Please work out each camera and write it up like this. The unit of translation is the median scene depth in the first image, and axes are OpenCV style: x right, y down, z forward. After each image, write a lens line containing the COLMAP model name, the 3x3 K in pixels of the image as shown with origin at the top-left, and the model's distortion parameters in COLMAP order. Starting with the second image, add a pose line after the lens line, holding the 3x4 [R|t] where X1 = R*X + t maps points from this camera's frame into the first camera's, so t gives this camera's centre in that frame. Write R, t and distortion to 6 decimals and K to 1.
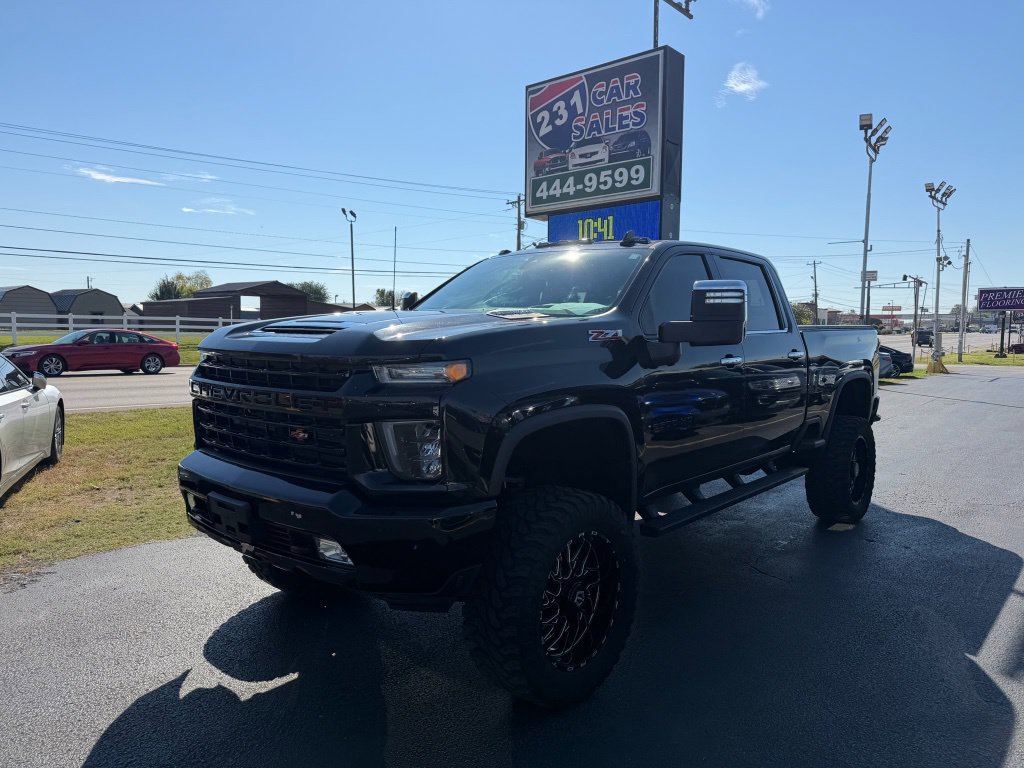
lens RADIAL K [[724.8, 0, 515.8], [0, 724.8, 383.9], [0, 0, 1]] dist [0.150993, -0.237060]
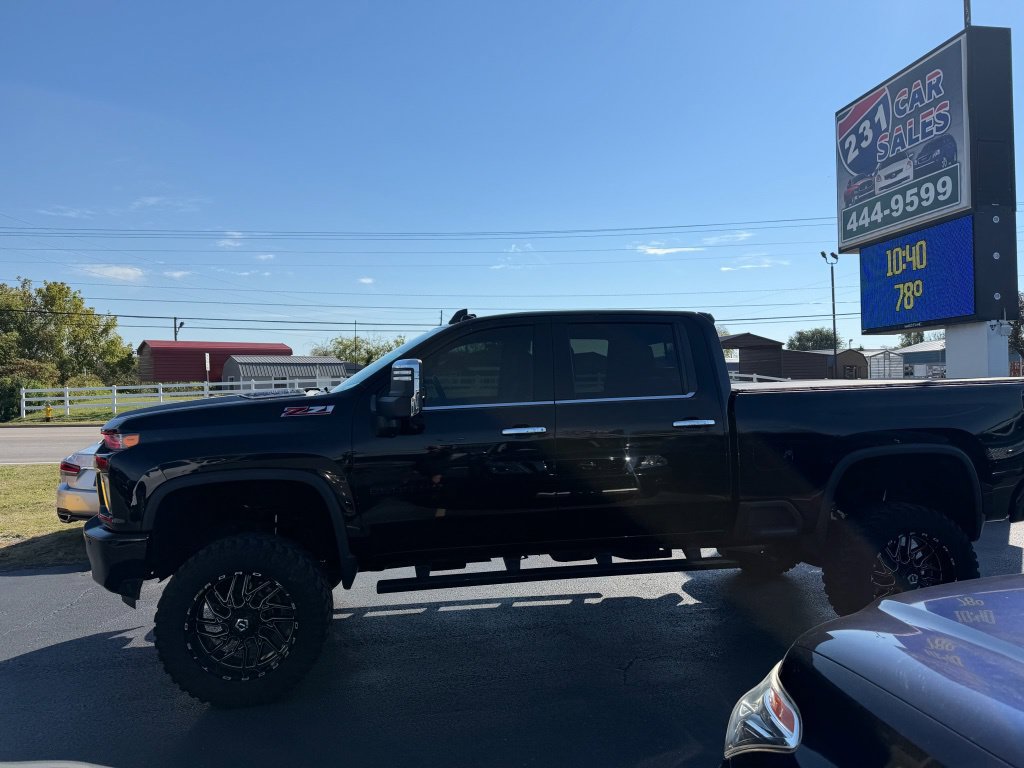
lens RADIAL K [[733.4, 0, 512.0], [0, 733.4, 384.0], [0, 0, 1]] dist [0.043004, -0.041364]
pose [[0.756754, -0.026462, -0.653164, 0.317943], [-0.016514, 0.998088, -0.059569, -0.012136], [0.653492, 0.055866, 0.754869, 0.080519]]
